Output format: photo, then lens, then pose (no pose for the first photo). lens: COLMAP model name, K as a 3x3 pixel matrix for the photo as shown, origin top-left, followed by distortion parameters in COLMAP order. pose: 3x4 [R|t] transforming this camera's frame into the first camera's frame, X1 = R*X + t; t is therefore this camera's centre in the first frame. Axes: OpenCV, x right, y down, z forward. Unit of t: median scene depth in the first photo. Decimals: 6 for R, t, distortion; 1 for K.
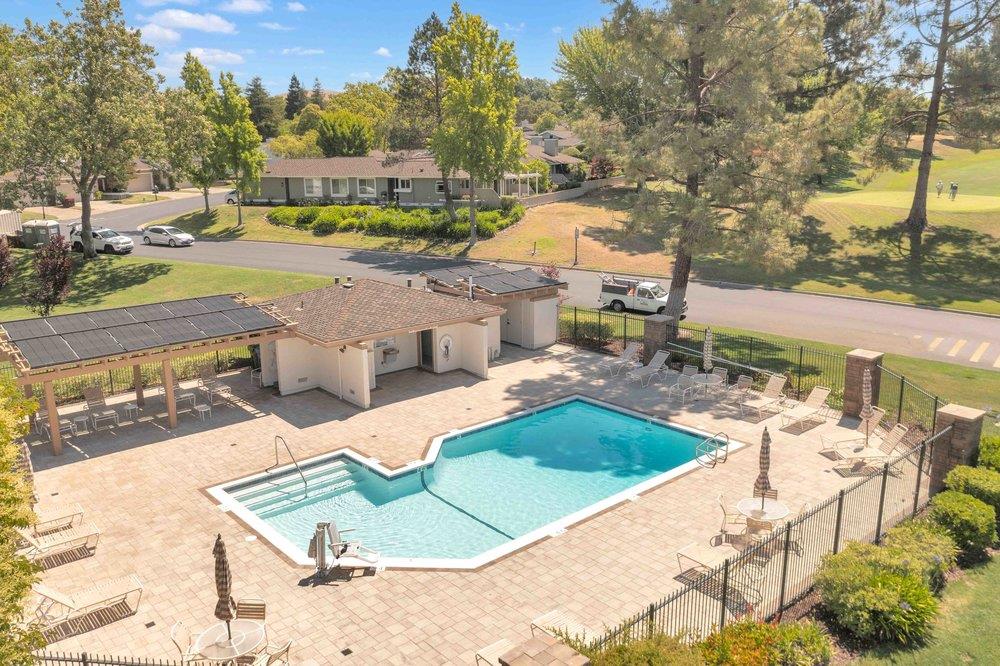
lens RADIAL K [[783.7, 0, 505.5], [0, 783.7, 331.3], [0, 0, 1]] dist [-0.001390, 0.000273]
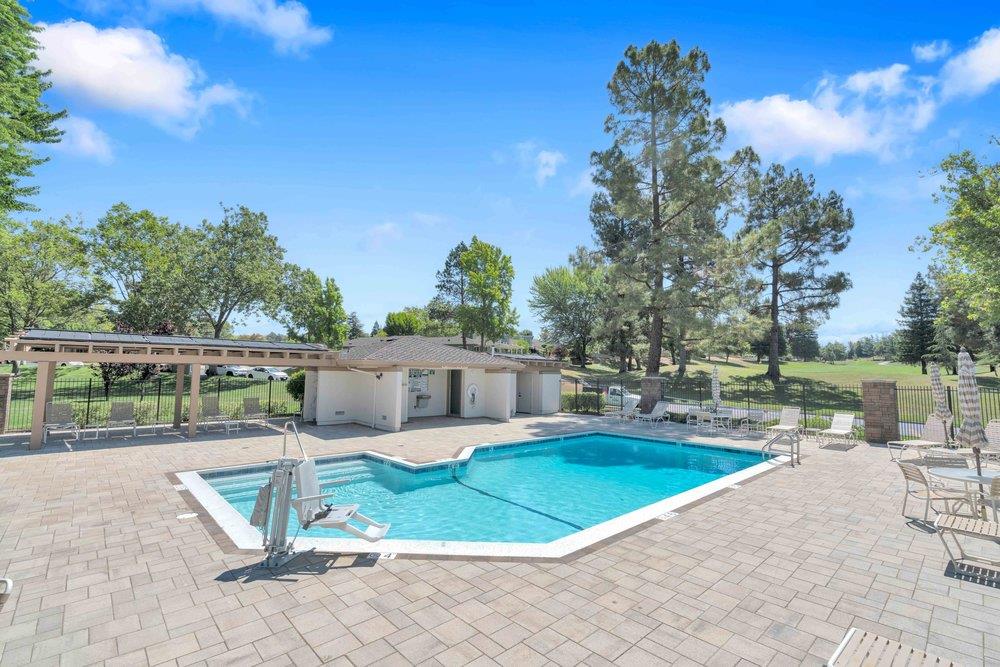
lens RADIAL K [[445.4, 0, 503.0], [0, 445.4, 332.6], [0, 0, 1]] dist [-0.004794, 0.001470]
pose [[0.999445, 0.022868, 0.024210, -0.055386], [-0.014158, 0.949772, -0.312623, 0.153473], [-0.030143, 0.312107, 0.949569, 0.401663]]
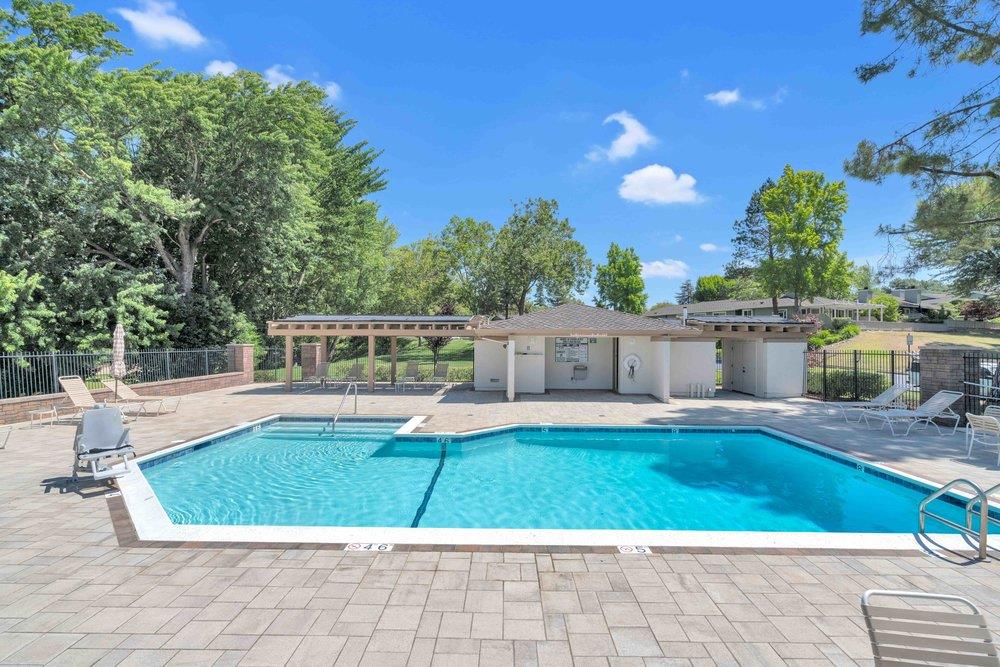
lens RADIAL K [[445.4, 0, 505.8], [0, 445.4, 338.1], [0, 0, 1]] dist [-0.004794, 0.001470]
pose [[0.741521, 0.009602, -0.670861, 0.197540], [-0.162354, 0.972749, -0.165532, 0.113589], [0.650990, 0.231662, 0.722873, 0.560689]]
